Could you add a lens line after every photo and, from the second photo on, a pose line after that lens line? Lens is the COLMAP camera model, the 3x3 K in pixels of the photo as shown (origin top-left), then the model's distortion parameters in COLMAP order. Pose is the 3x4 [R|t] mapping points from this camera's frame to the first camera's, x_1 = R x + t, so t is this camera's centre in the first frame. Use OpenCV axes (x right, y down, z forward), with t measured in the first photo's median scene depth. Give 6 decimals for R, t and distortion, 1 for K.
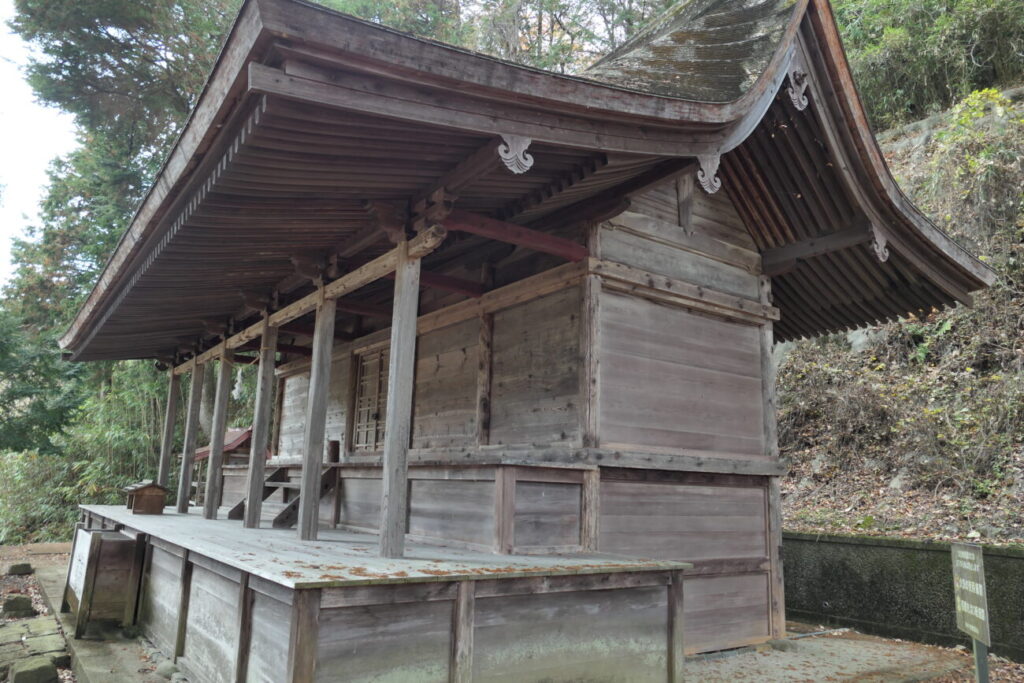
lens RADIAL K [[730.3, 0, 512.0], [0, 730.3, 341.5], [0, 0, 1]] dist [-0.012679, 0.004079]
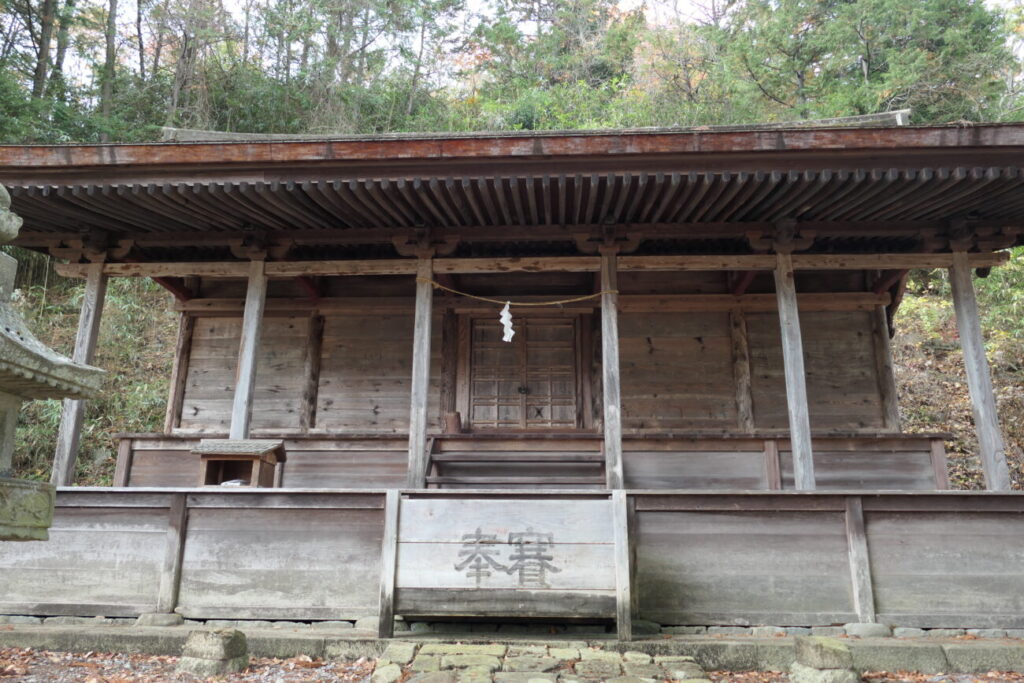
lens RADIAL K [[730.3, 0, 512.0], [0, 730.3, 341.5], [0, 0, 1]] dist [-0.012679, 0.004079]
pose [[0.626635, 0.195771, 0.754322, -1.063209], [-0.143337, 0.980373, -0.135365, 0.202714], [-0.766018, -0.023298, 0.642397, 0.541463]]
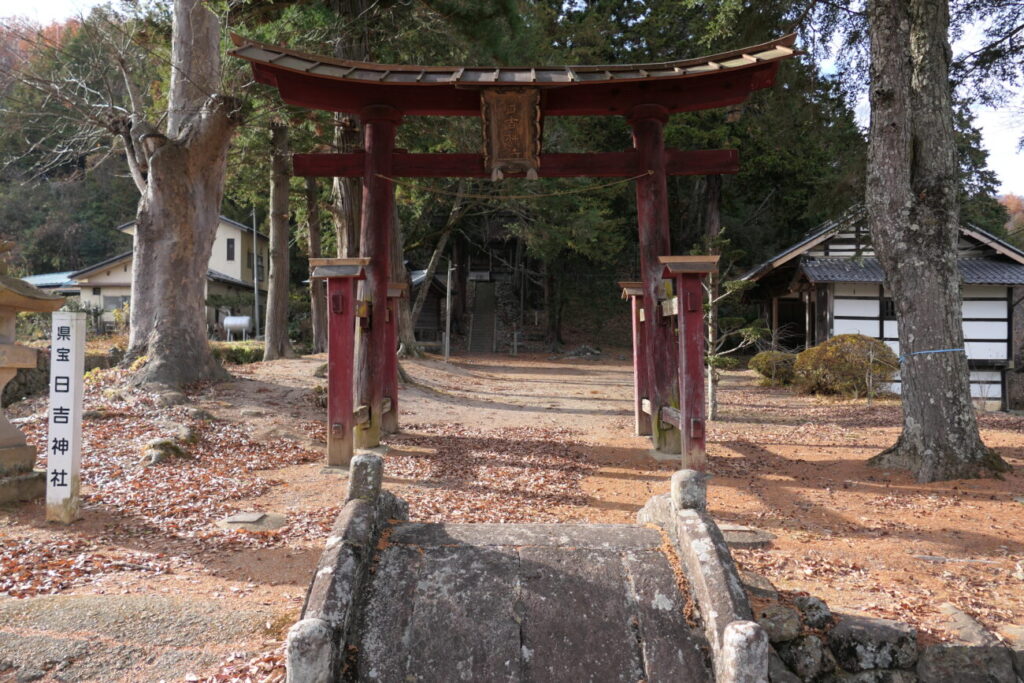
lens RADIAL K [[730.3, 0, 512.0], [0, 730.3, 341.5], [0, 0, 1]] dist [-0.012679, 0.004079]
pose [[0.590273, -0.025612, 0.806797, -6.196867], [-0.143314, 0.980292, 0.135972, -0.105842], [-0.794379, -0.195886, 0.574970, -3.578271]]
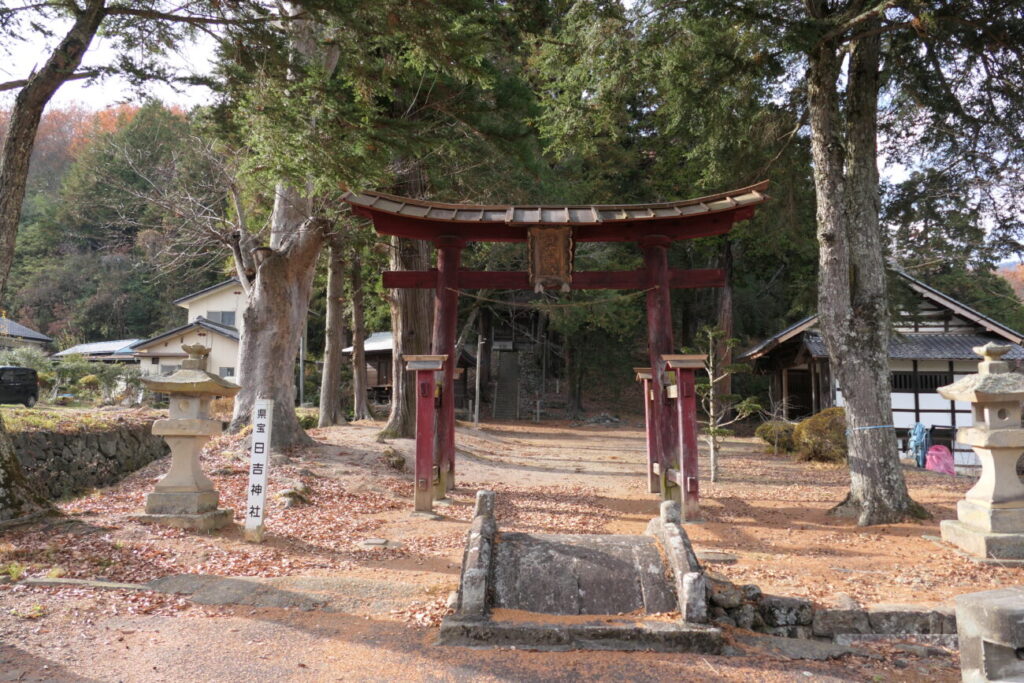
lens RADIAL K [[730.3, 0, 512.0], [0, 730.3, 341.5], [0, 0, 1]] dist [-0.012679, 0.004079]
pose [[0.609991, 0.047964, 0.790956, -6.466207], [-0.145564, 0.987963, 0.052349, -0.160226], [-0.778924, -0.147067, 0.609630, -3.721732]]
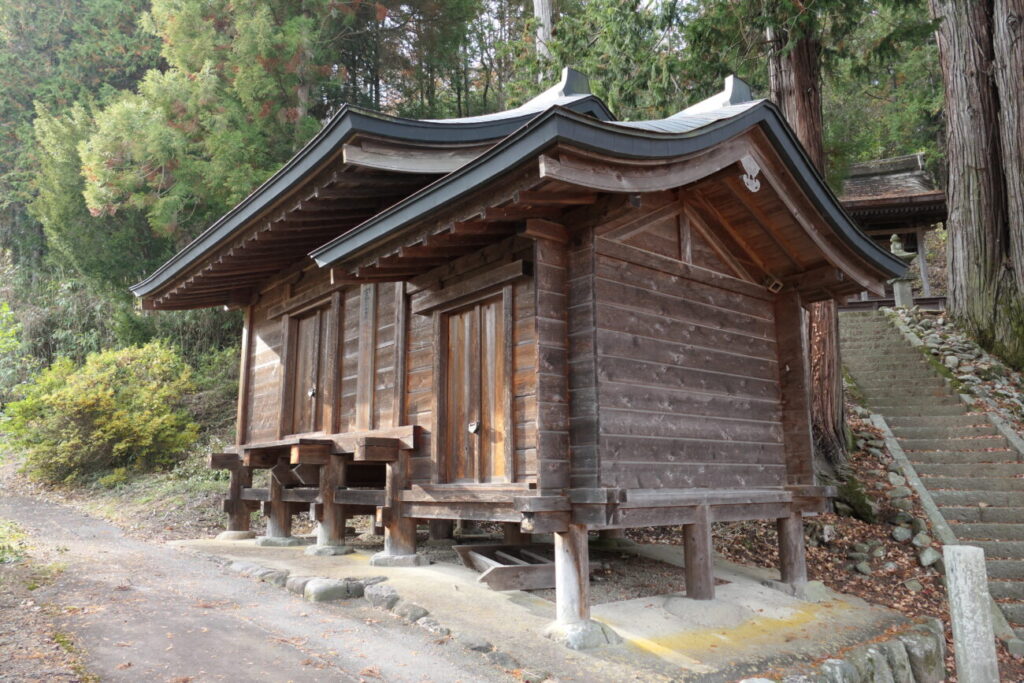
lens RADIAL K [[730.3, 0, 512.0], [0, 730.3, 341.5], [0, 0, 1]] dist [-0.012679, 0.004079]
pose [[0.739997, 0.093464, 0.666085, -2.827331], [-0.103749, 0.994308, -0.024258, 0.520158], [-0.664561, -0.051155, 0.745481, -0.277290]]
